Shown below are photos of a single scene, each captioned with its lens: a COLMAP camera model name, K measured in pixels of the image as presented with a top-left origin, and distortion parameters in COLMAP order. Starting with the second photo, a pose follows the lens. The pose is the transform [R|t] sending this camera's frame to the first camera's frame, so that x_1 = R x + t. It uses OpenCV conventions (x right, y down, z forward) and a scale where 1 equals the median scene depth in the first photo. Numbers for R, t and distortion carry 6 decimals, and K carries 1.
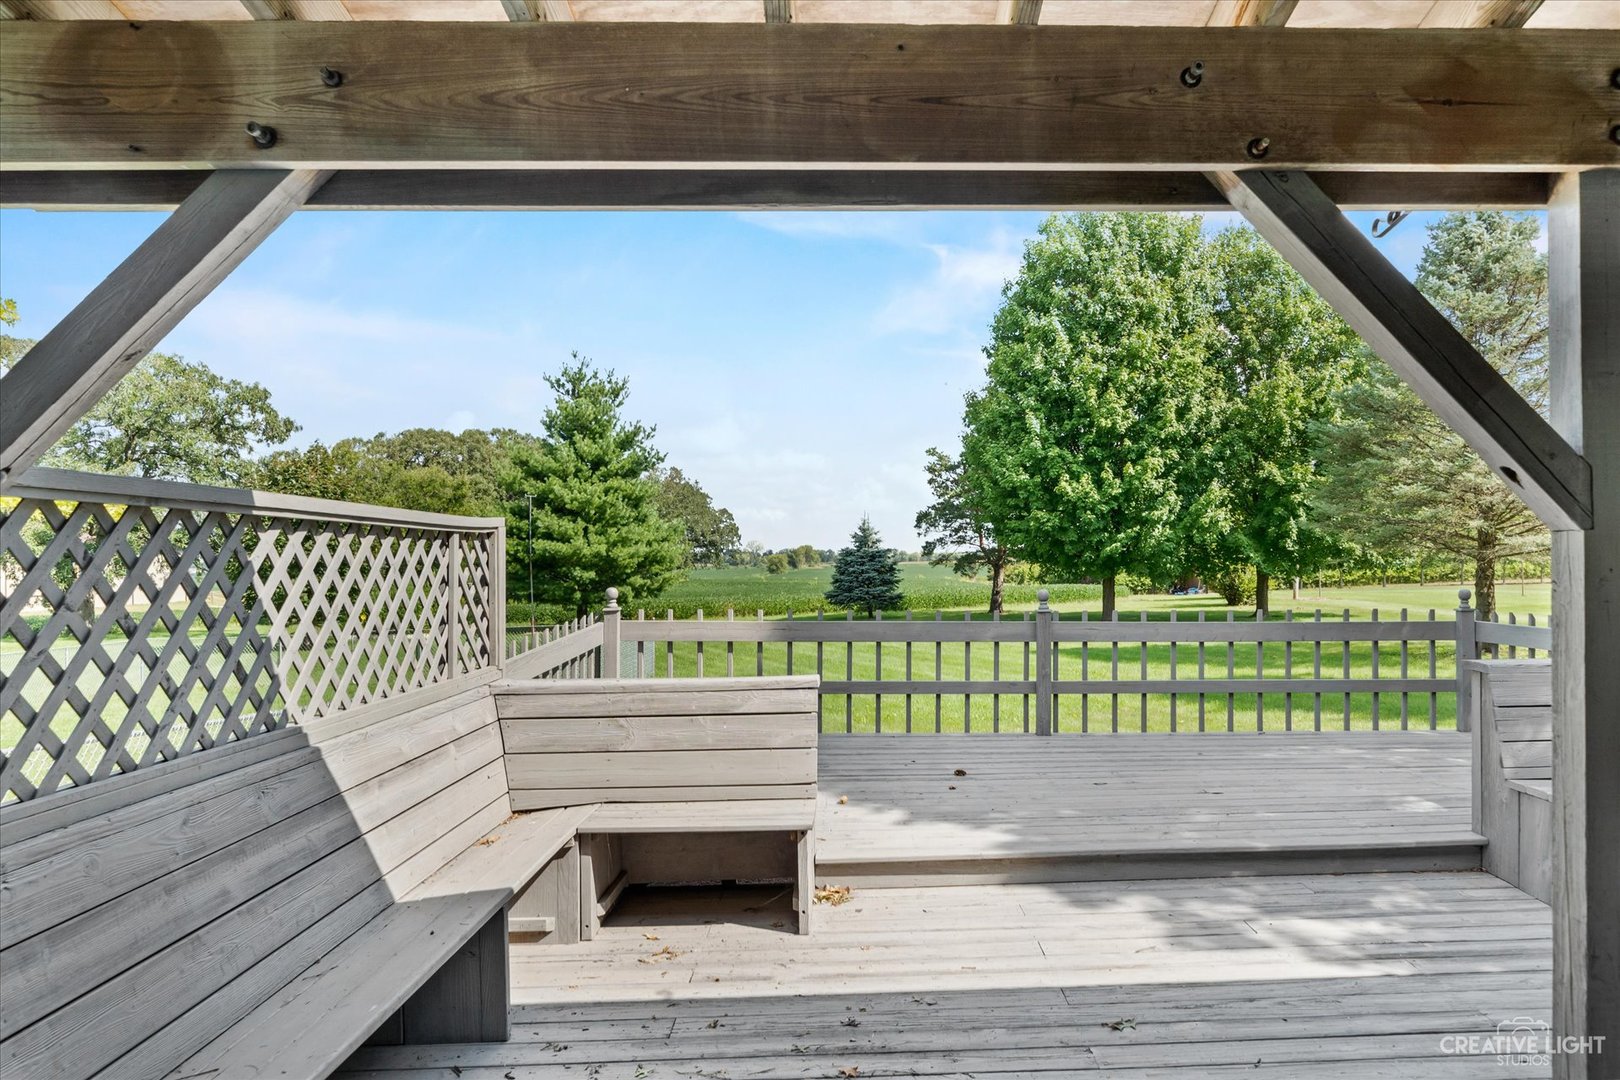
lens RADIAL K [[1043.1, 0, 810.0], [0, 1043.1, 540.0], [0, 0, 1]] dist [0.001322, 0.000278]
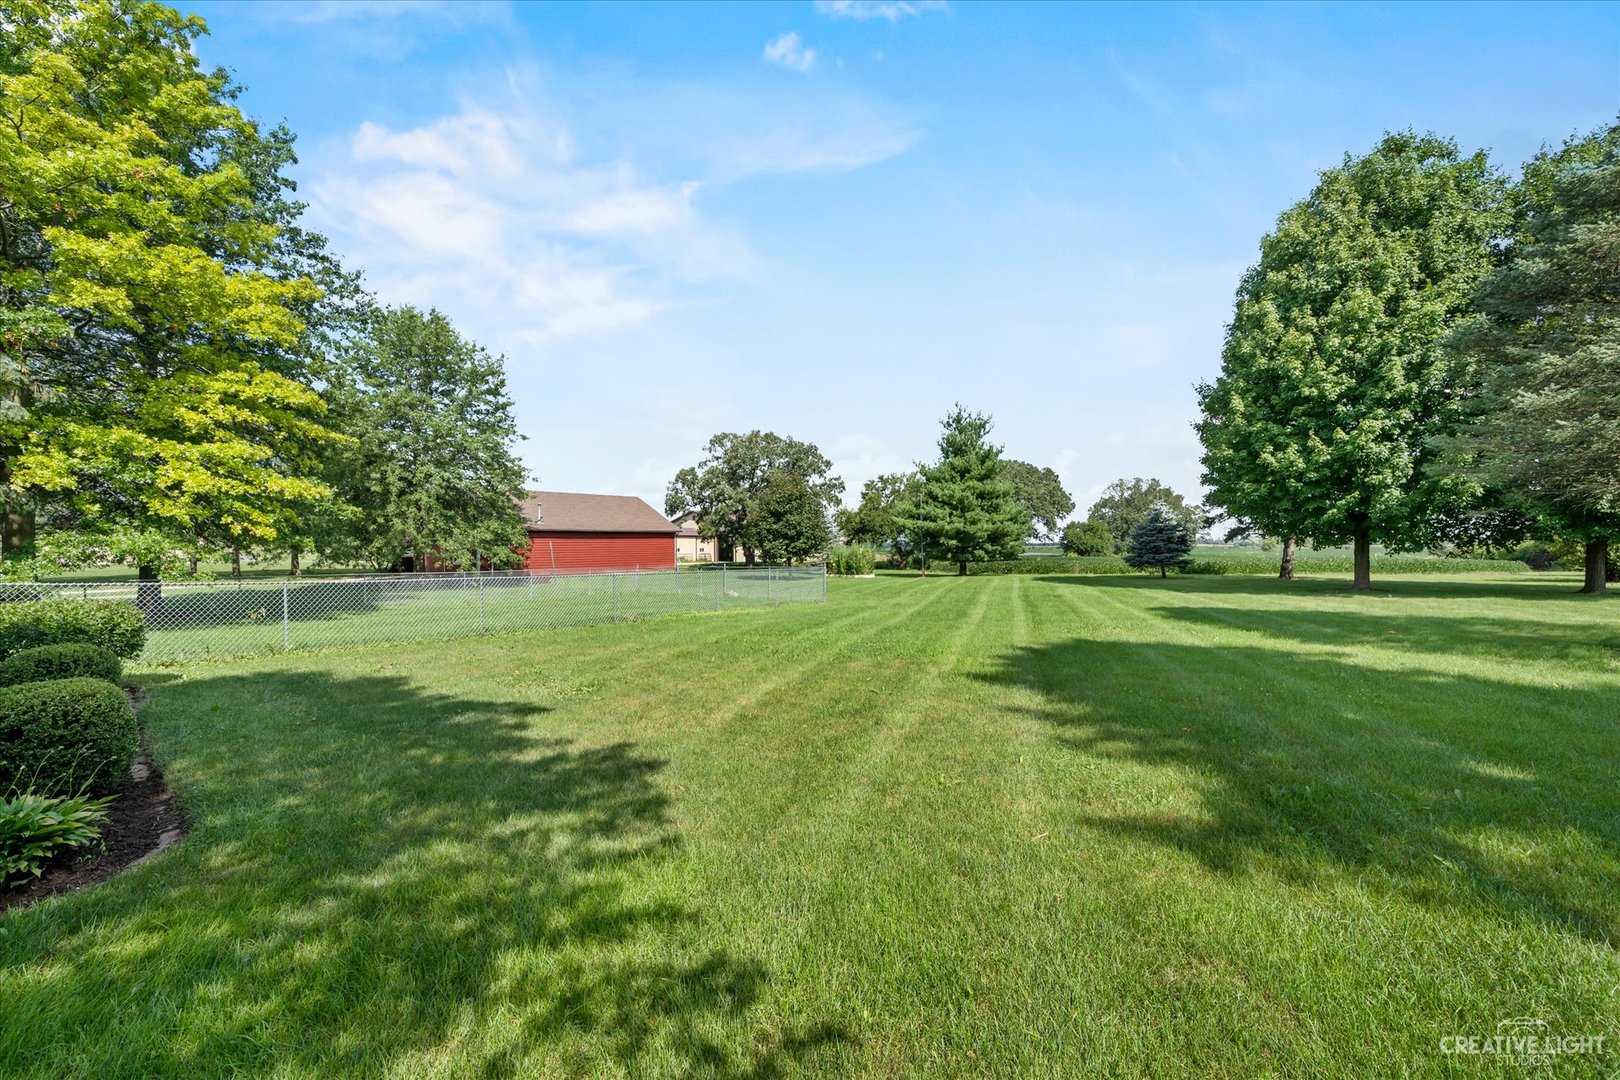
lens RADIAL K [[593.3, 0, 810.0], [0, 593.3, 540.0], [0, 0, 1]] dist [-0.000144, -0.000029]
pose [[0.785604, 0.003646, -0.618719, 0.248507], [0.008032, 0.999838, 0.016091, 0.018916], [0.618678, -0.017611, 0.785447, 0.228687]]
